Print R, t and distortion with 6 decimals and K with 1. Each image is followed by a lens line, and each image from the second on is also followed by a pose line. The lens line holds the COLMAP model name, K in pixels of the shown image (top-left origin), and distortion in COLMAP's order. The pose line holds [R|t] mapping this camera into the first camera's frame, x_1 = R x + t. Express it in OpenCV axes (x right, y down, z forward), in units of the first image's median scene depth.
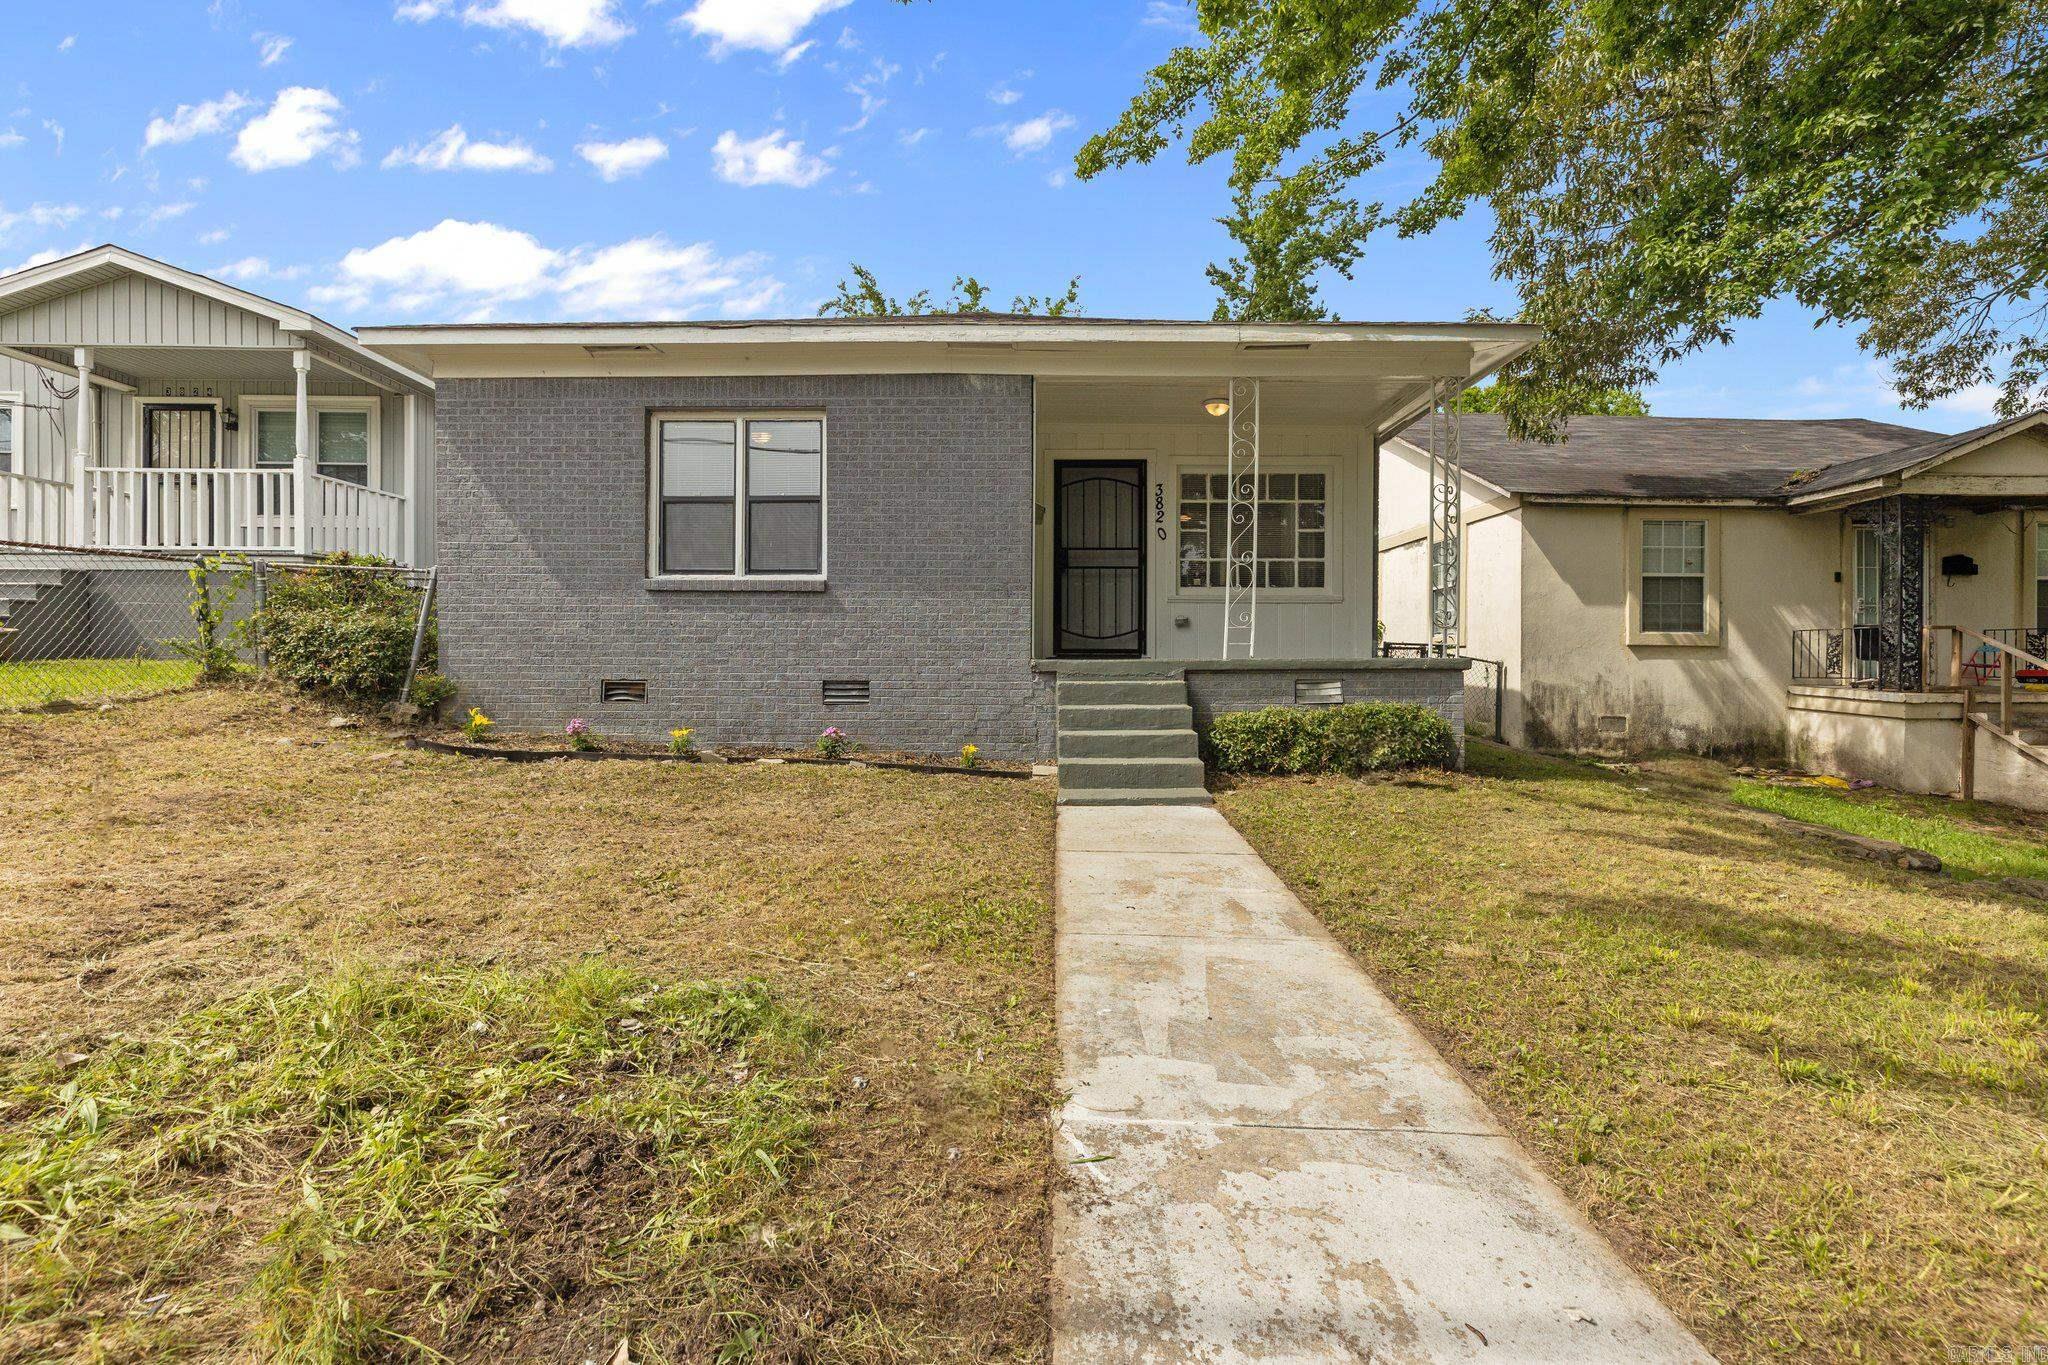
lens RADIAL K [[922.0, 0, 1023.5], [0, 922.0, 674.5], [0, 0, 1]] dist [0.004201, -0.001365]
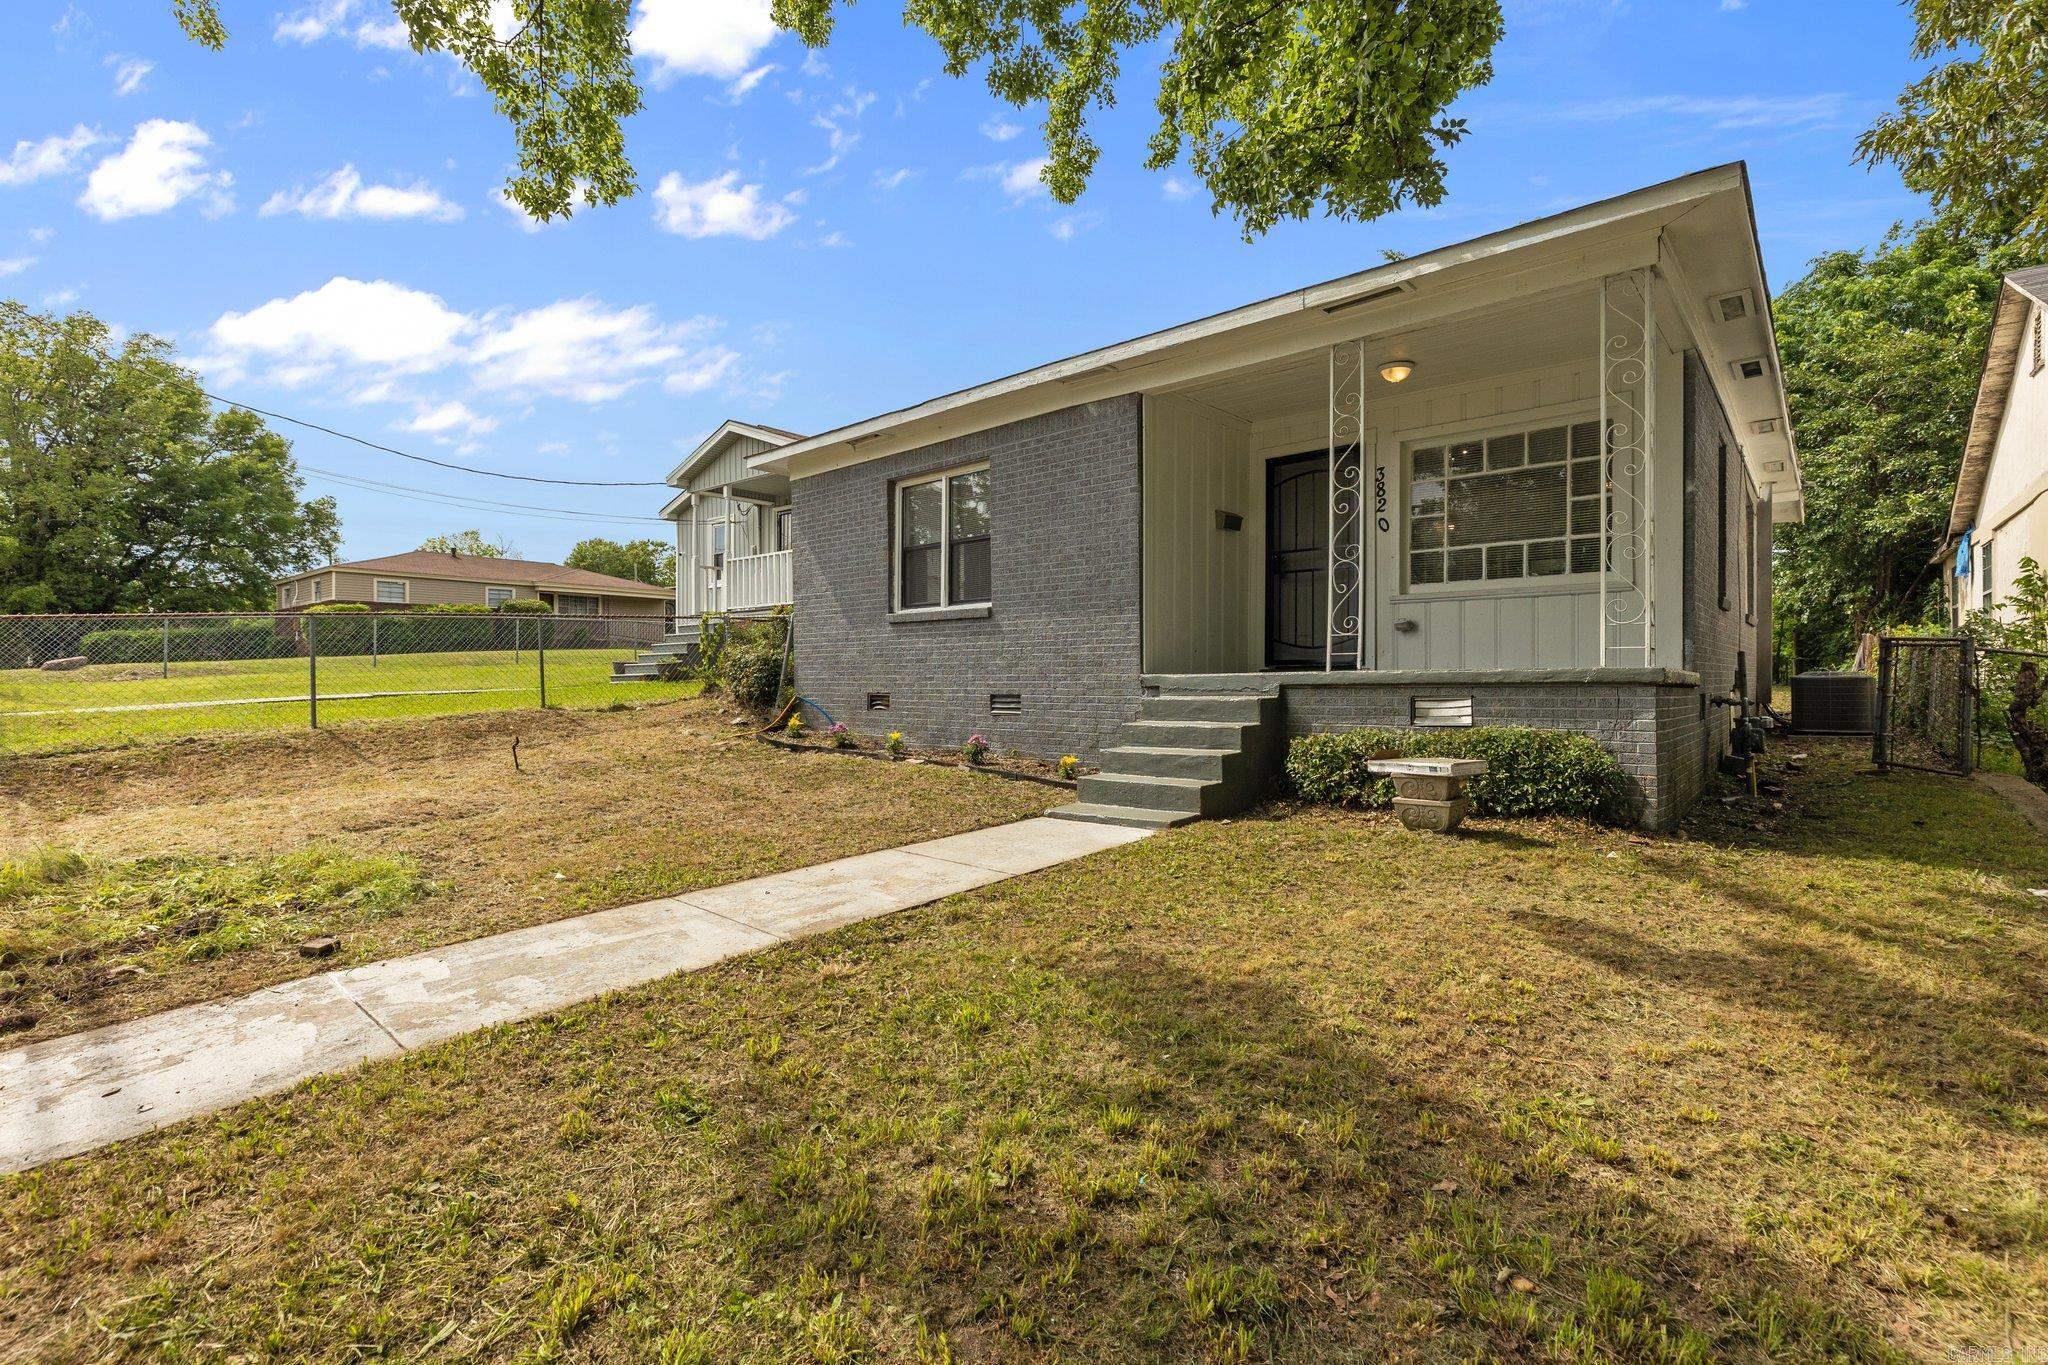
lens RADIAL K [[922.0, 0, 1023.5], [0, 922.0, 674.5], [0, 0, 1]] dist [0.004201, -0.001365]
pose [[0.757984, -0.009518, -0.652203, 0.562201], [0.004395, 0.999945, -0.009485, -0.006964], [0.652258, 0.004323, 0.757985, 0.155741]]
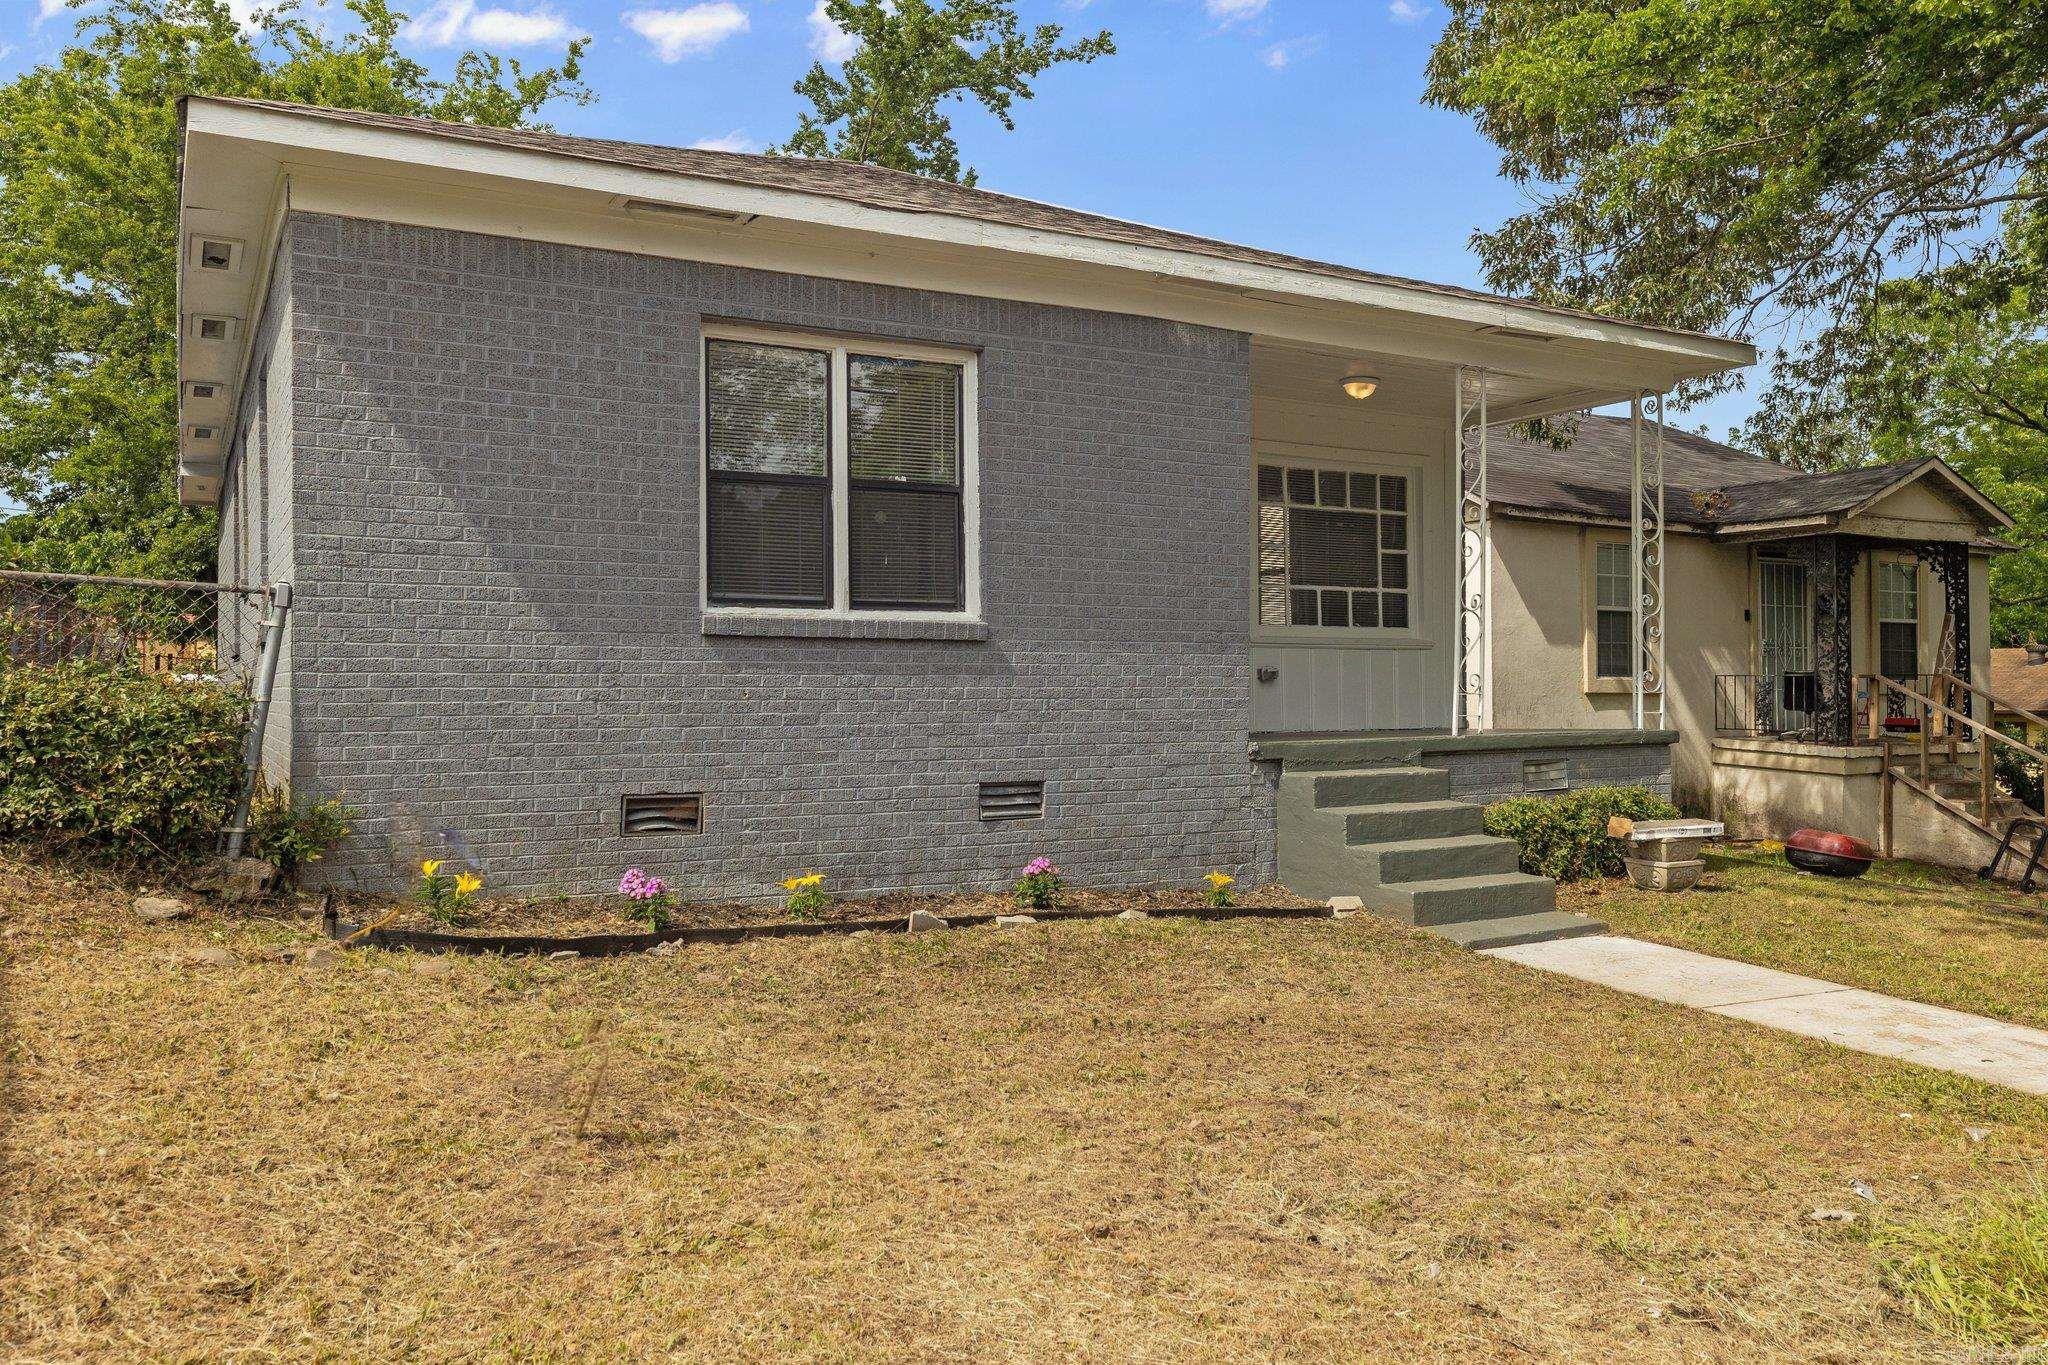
lens RADIAL K [[1537.9, 0, 1024.0], [0, 1537.9, 682.5], [0, 0, 1]] dist [-0.001457, 0.002072]
pose [[0.871218, -0.002750, 0.490889, -0.702280], [0.007015, 0.999952, -0.006849, -0.054075], [-0.490846, 0.009410, 0.871195, 0.075158]]
